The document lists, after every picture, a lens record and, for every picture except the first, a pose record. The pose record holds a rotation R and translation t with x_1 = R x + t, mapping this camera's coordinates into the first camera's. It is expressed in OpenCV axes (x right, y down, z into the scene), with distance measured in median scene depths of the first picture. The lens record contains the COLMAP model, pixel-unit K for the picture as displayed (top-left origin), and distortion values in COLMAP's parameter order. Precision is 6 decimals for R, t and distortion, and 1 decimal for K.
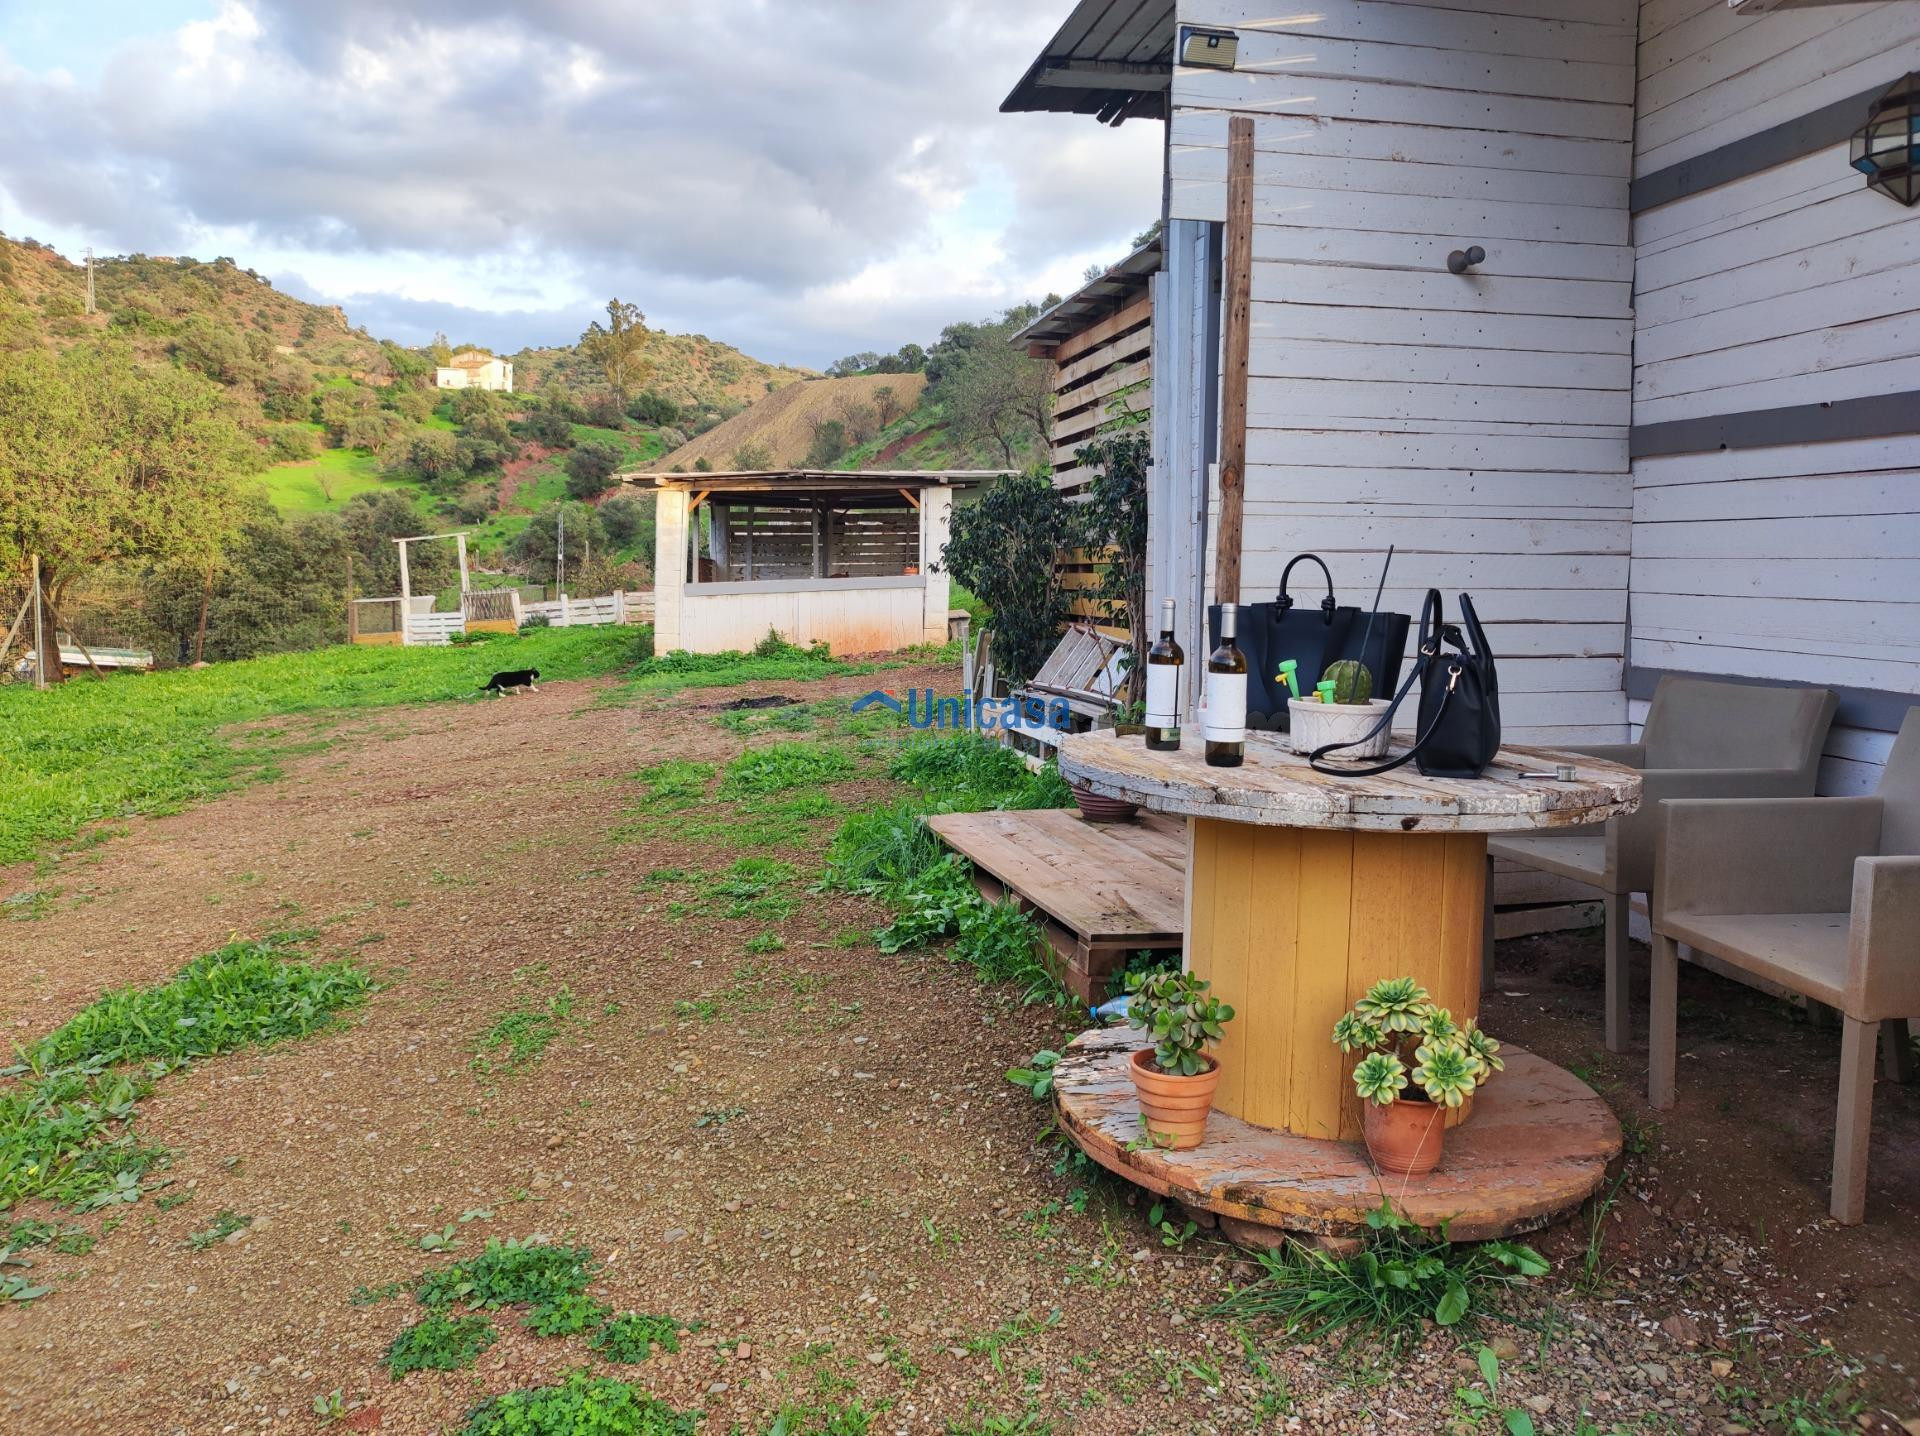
lens RADIAL K [[1401.0, 0, 968.3], [0, 1401.0, 712.4], [0, 0, 1]] dist [0.031533, -0.007500]
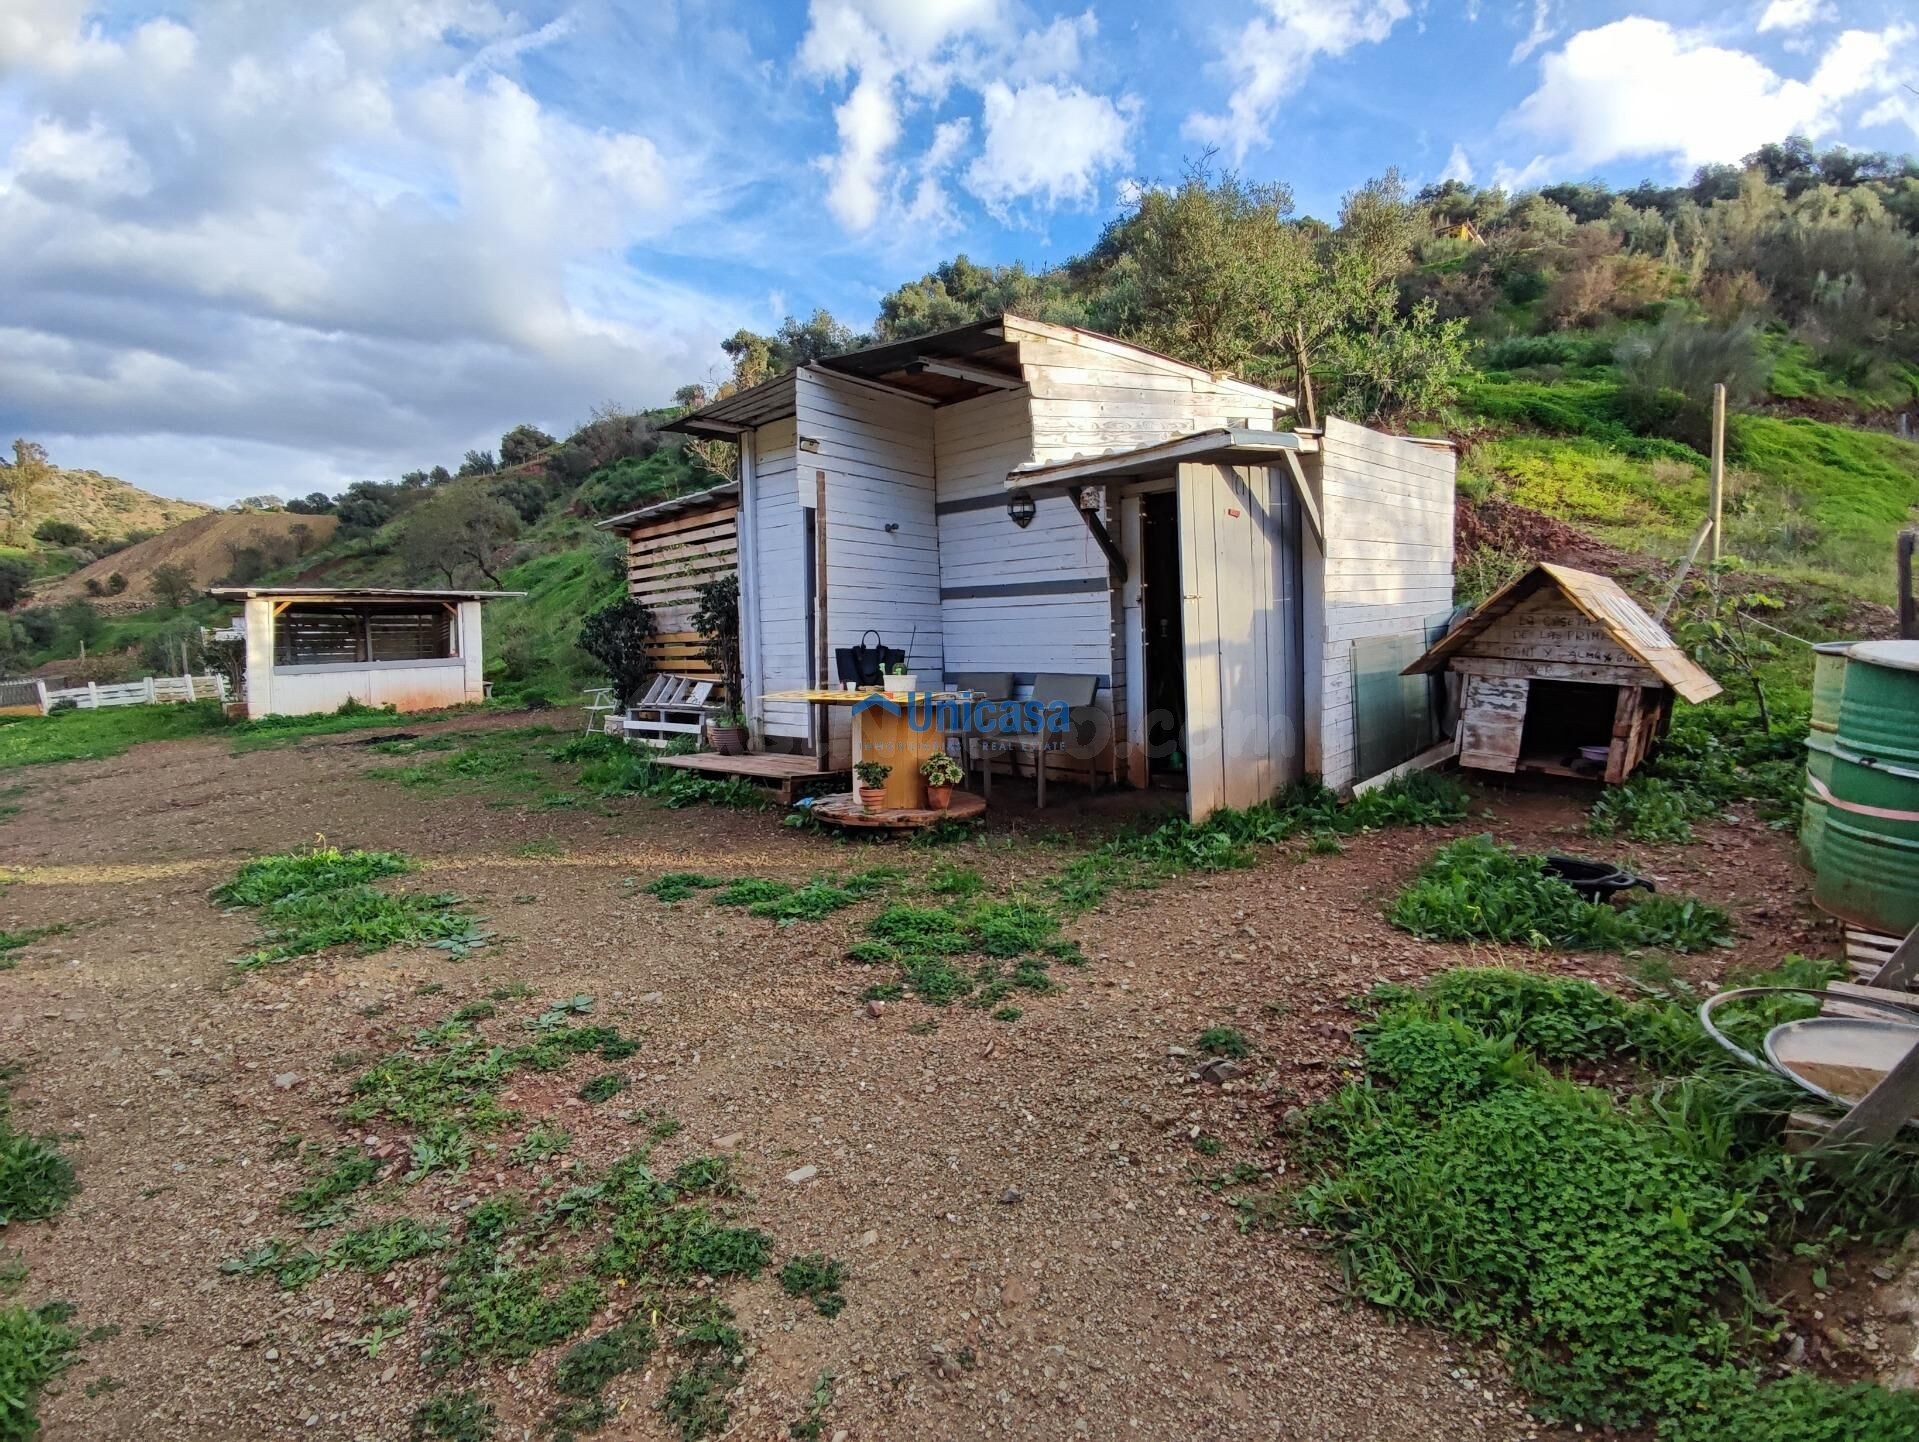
lens RADIAL K [[870.3, 0, 968.5], [0, 870.3, 726.3], [0, 0, 1]] dist [-0.004755, -0.008649]
pose [[0.824779, -0.059780, 0.562287, -0.118781], [0.072466, 0.997371, -0.000260, 0.019551], [-0.560793, 0.040961, 0.826942, -0.115303]]
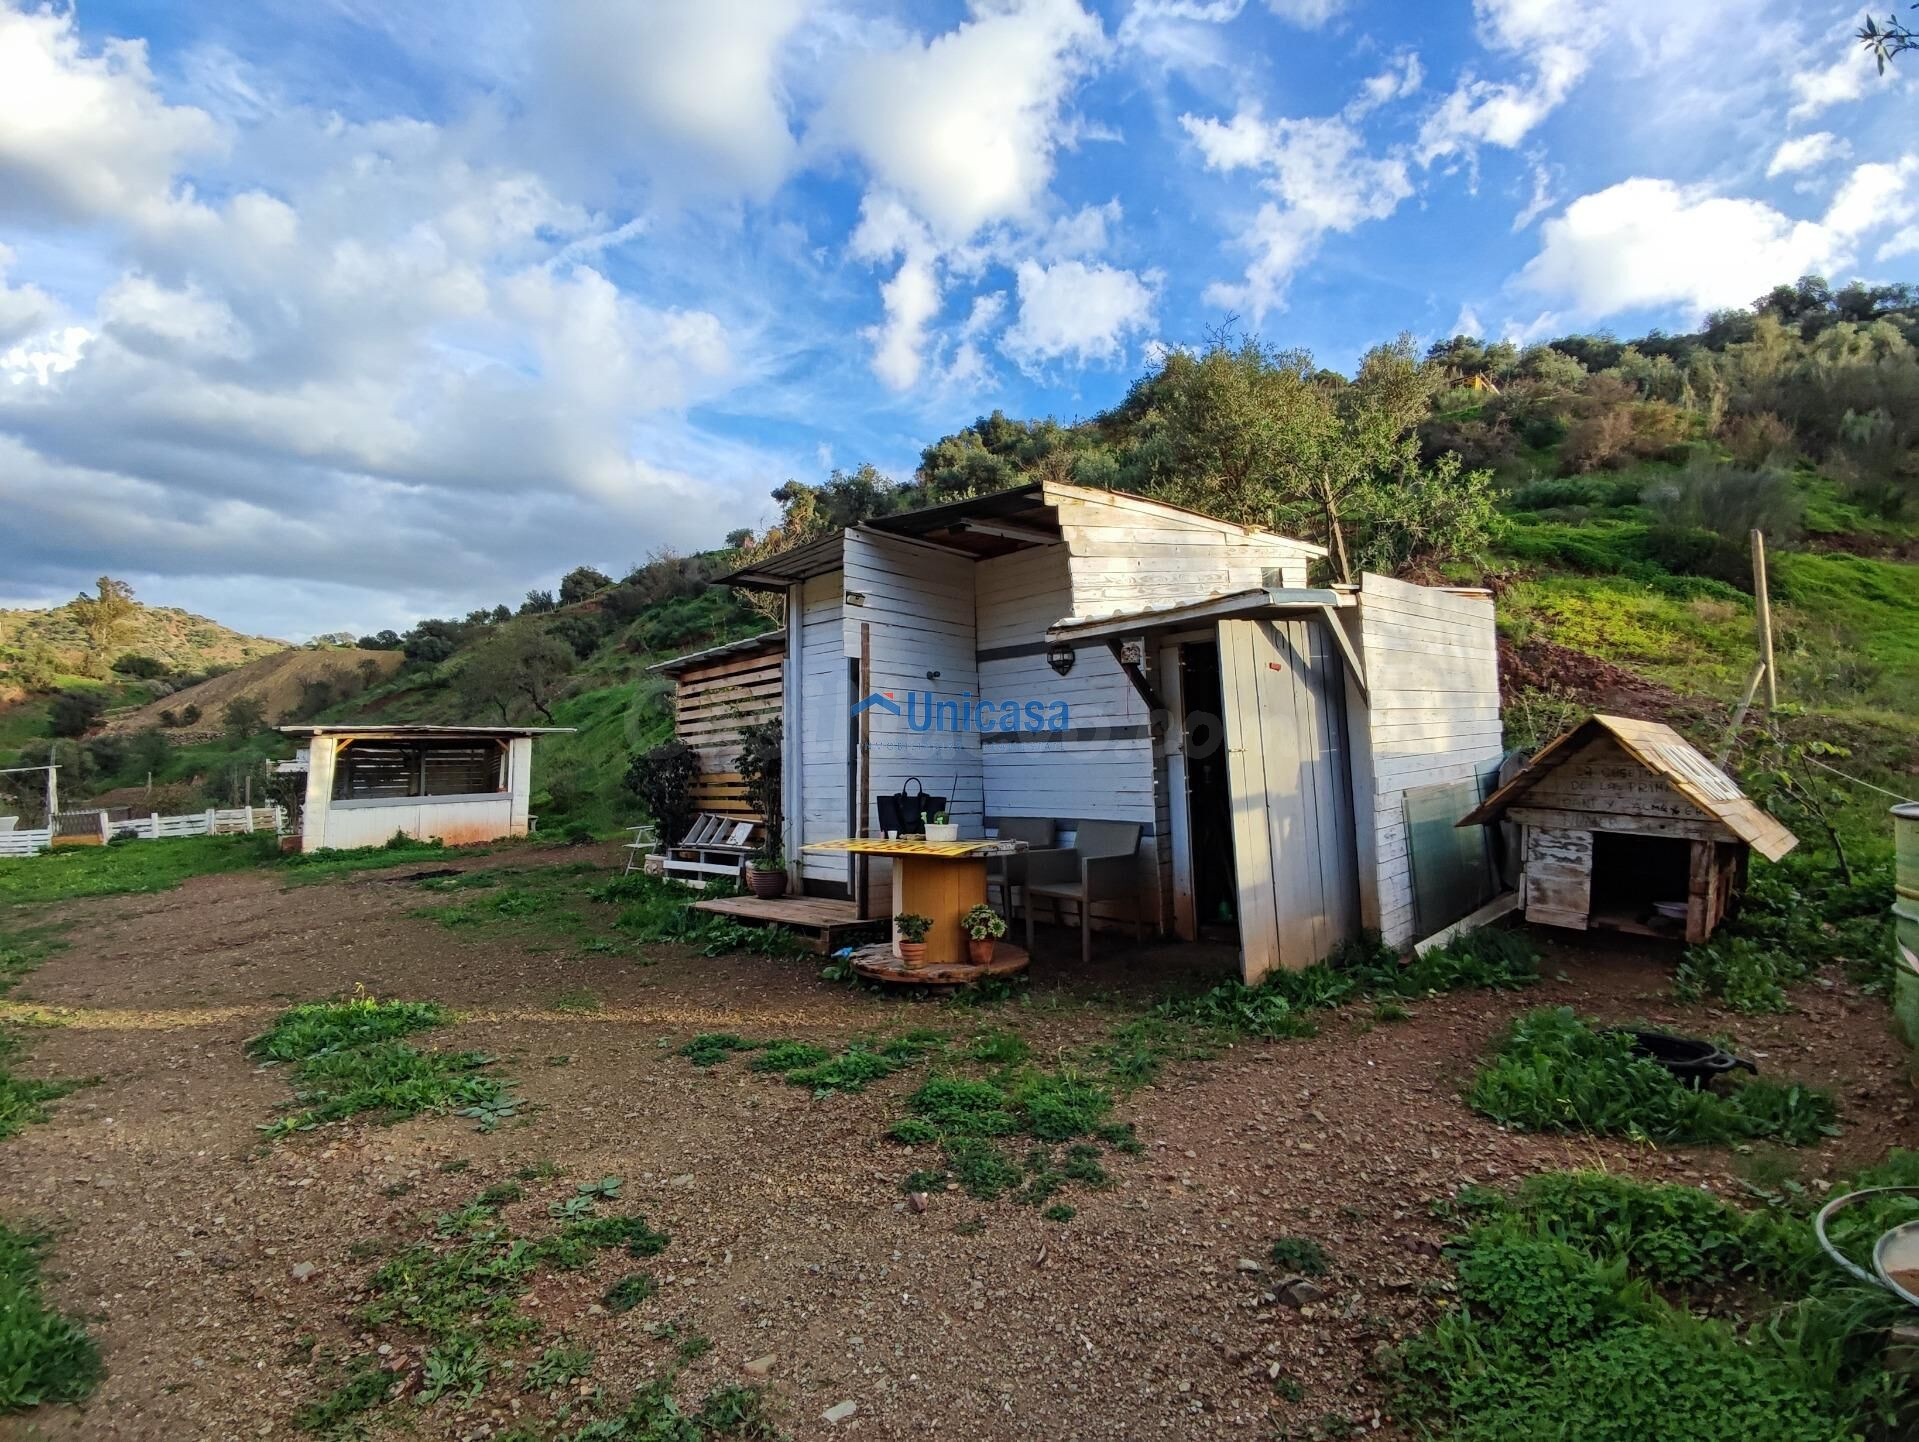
lens RADIAL K [[870.3, 0, 967.8], [0, 870.3, 725.7], [0, 0, 1]] dist [-0.004755, -0.008649]
pose [[0.847748, 0.022412, 0.529926, -0.119946], [0.068159, 0.986220, -0.150746, 0.011939], [-0.526002, 0.163913, 0.834538, -0.114006]]
